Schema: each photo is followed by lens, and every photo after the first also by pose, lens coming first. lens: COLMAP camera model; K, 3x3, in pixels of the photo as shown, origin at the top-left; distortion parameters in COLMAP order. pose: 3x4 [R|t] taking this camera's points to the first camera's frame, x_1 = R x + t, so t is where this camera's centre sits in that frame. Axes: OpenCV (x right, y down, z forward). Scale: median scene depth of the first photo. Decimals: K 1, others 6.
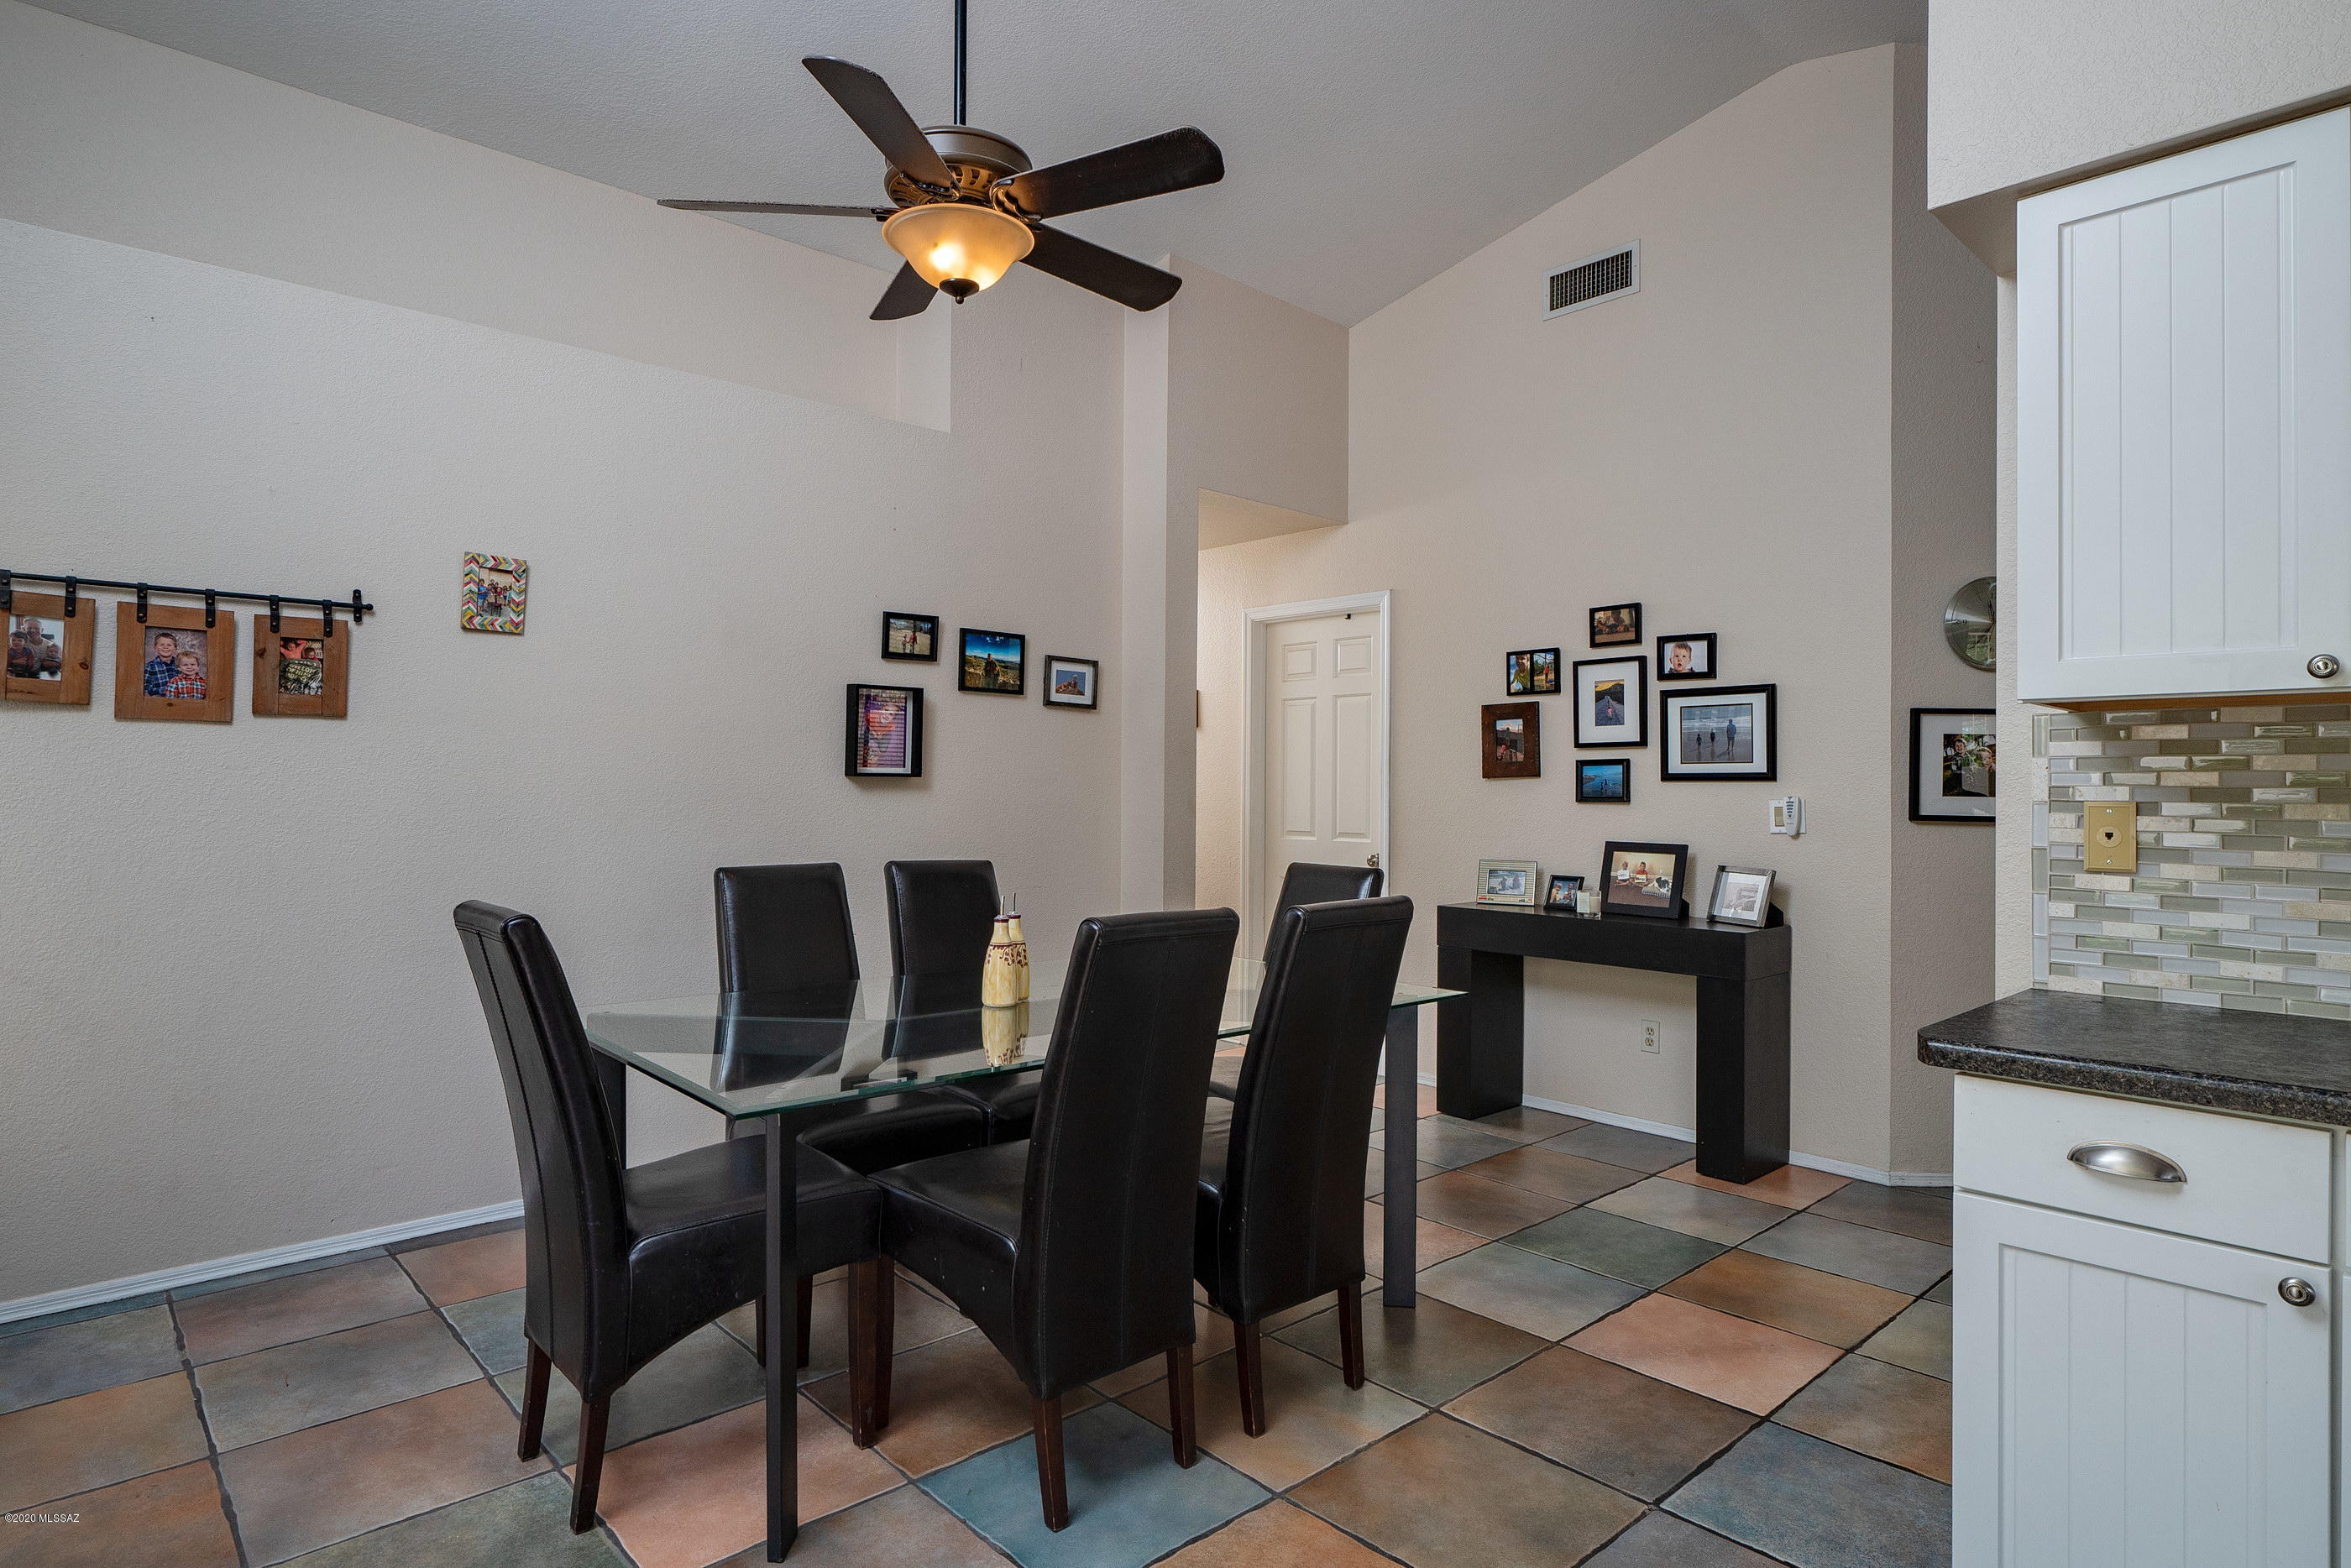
lens RADIAL K [[1239.5, 0, 1175.5], [0, 1239.5, 784.0], [0, 0, 1]] dist [-0.000747, -0.000471]
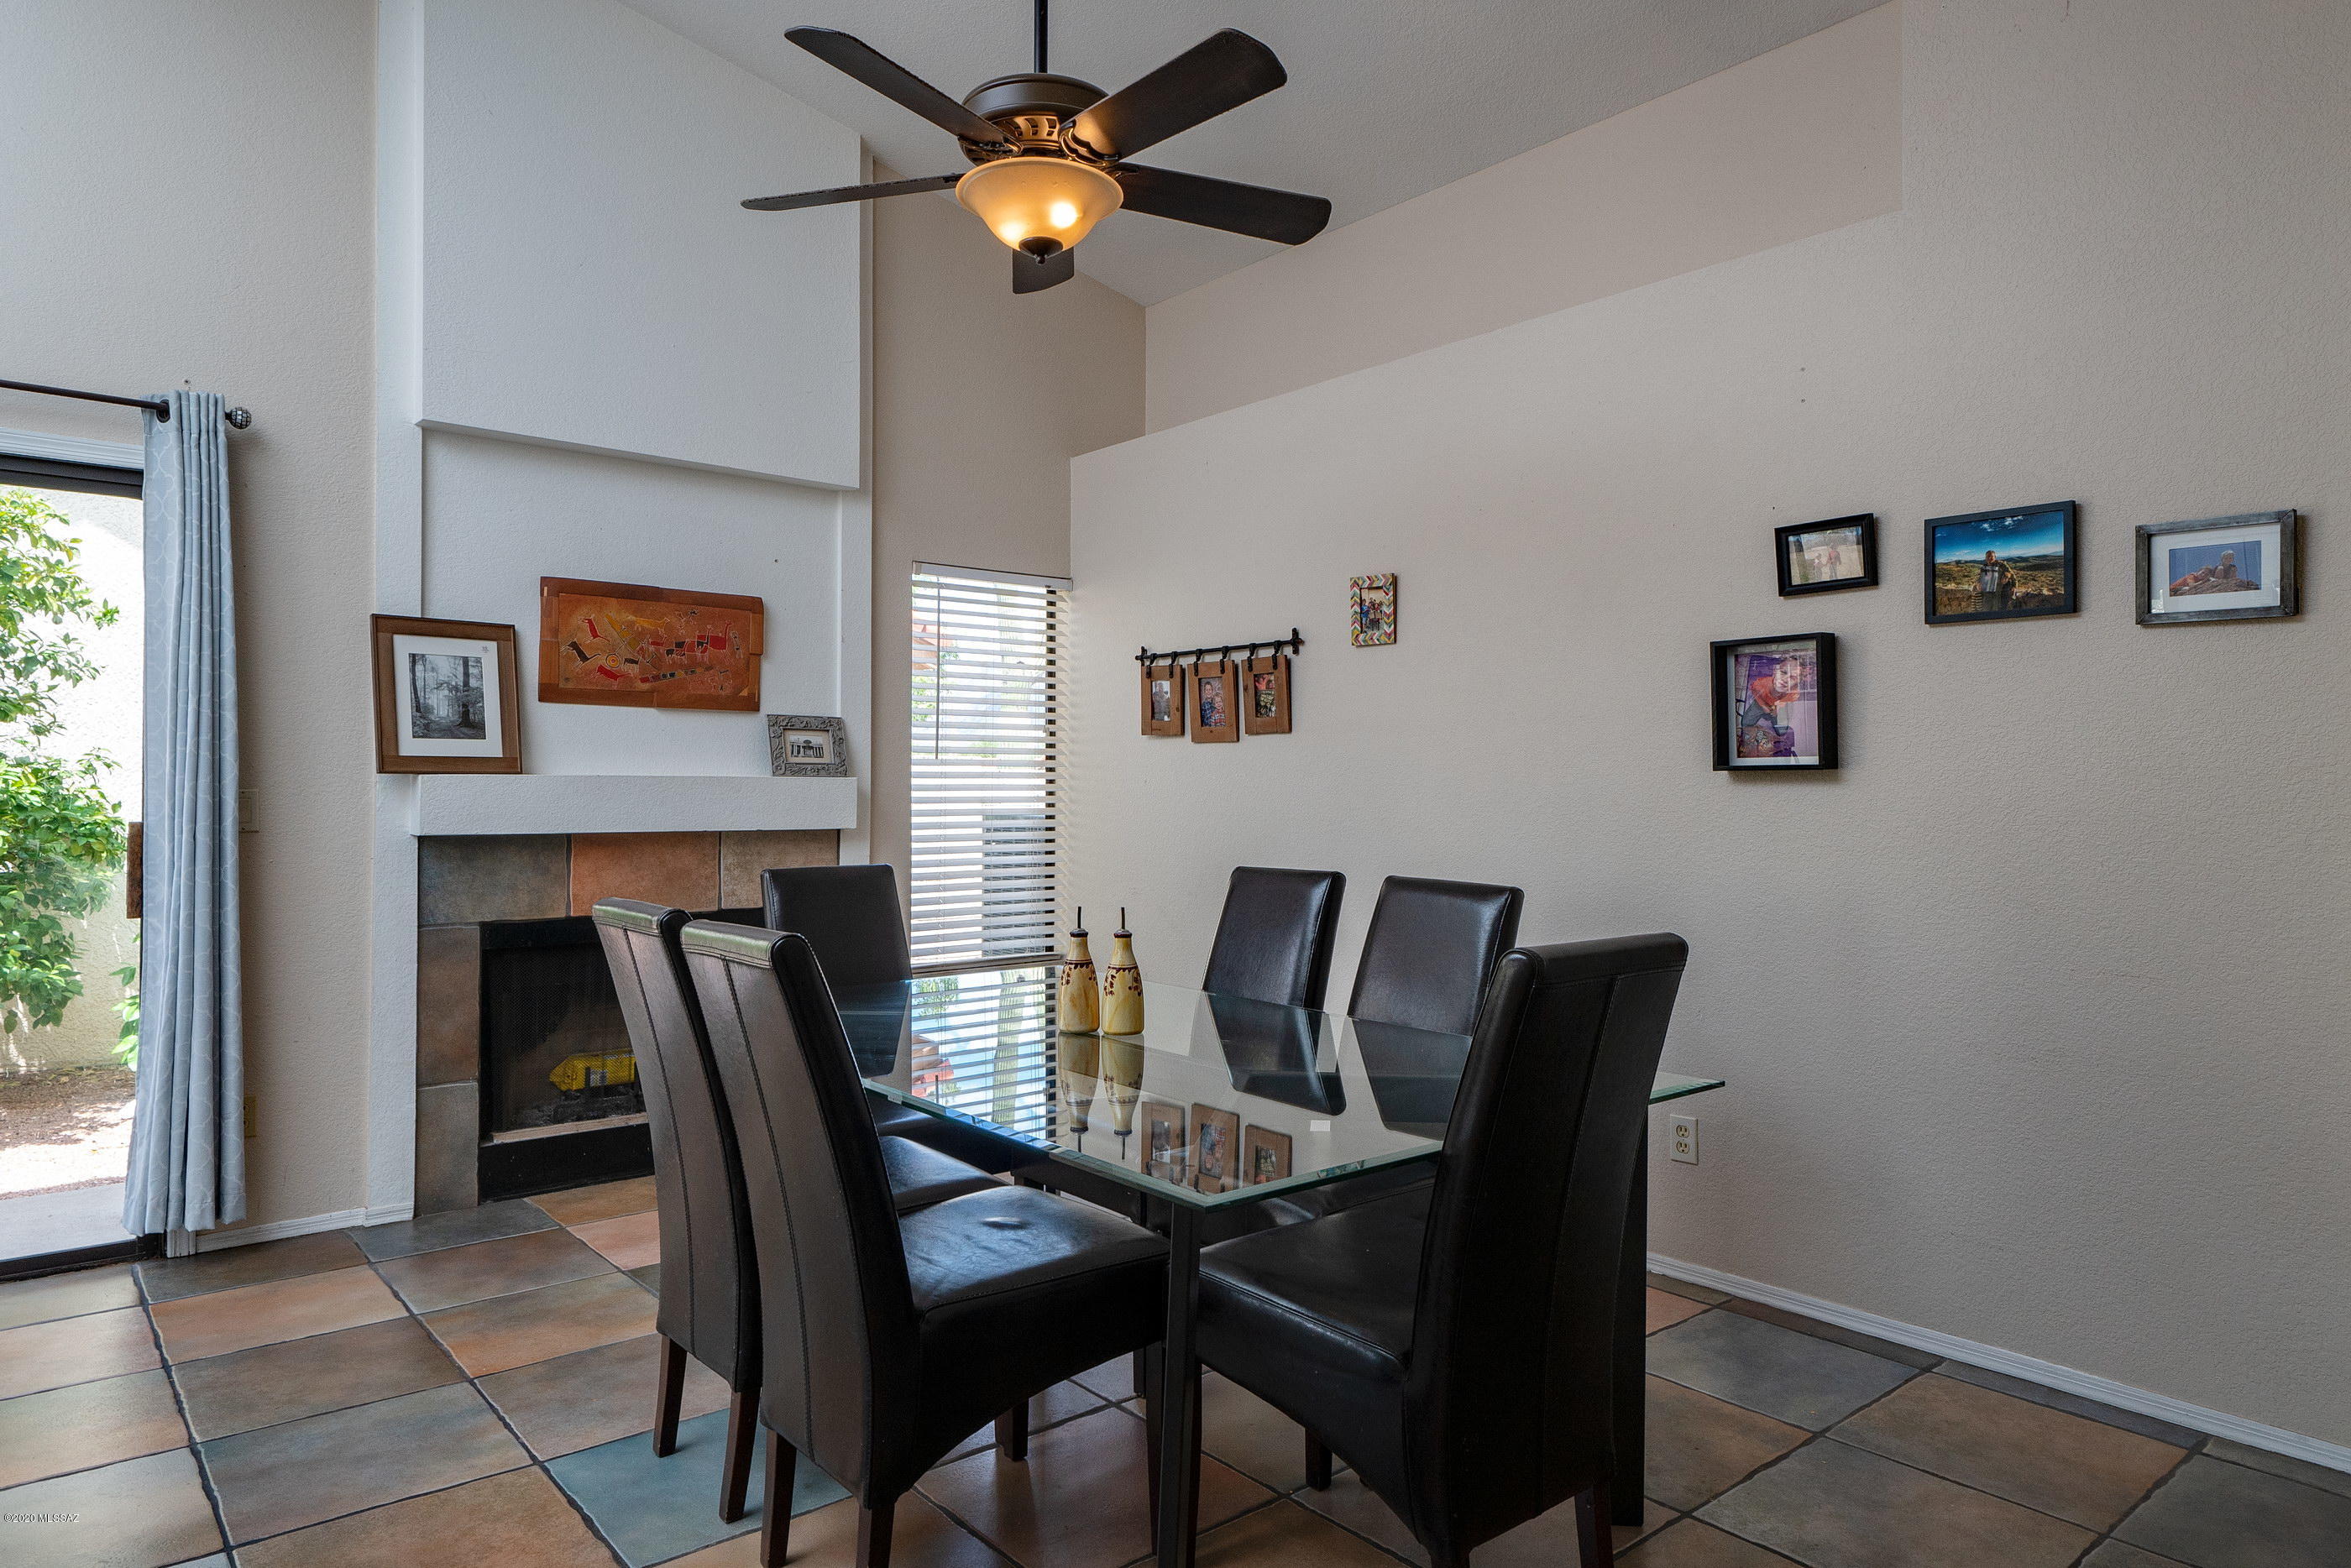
lens RADIAL K [[1438.5, 0, 1131.0], [0, 1438.5, 779.6], [0, 0, 1]] dist [-0.001346, -0.000714]
pose [[-0.059265, -0.013325, -0.998153, 0.803208], [0.002034, 0.999907, -0.013470, 0.013099], [0.998240, -0.002828, -0.059233, 0.960751]]
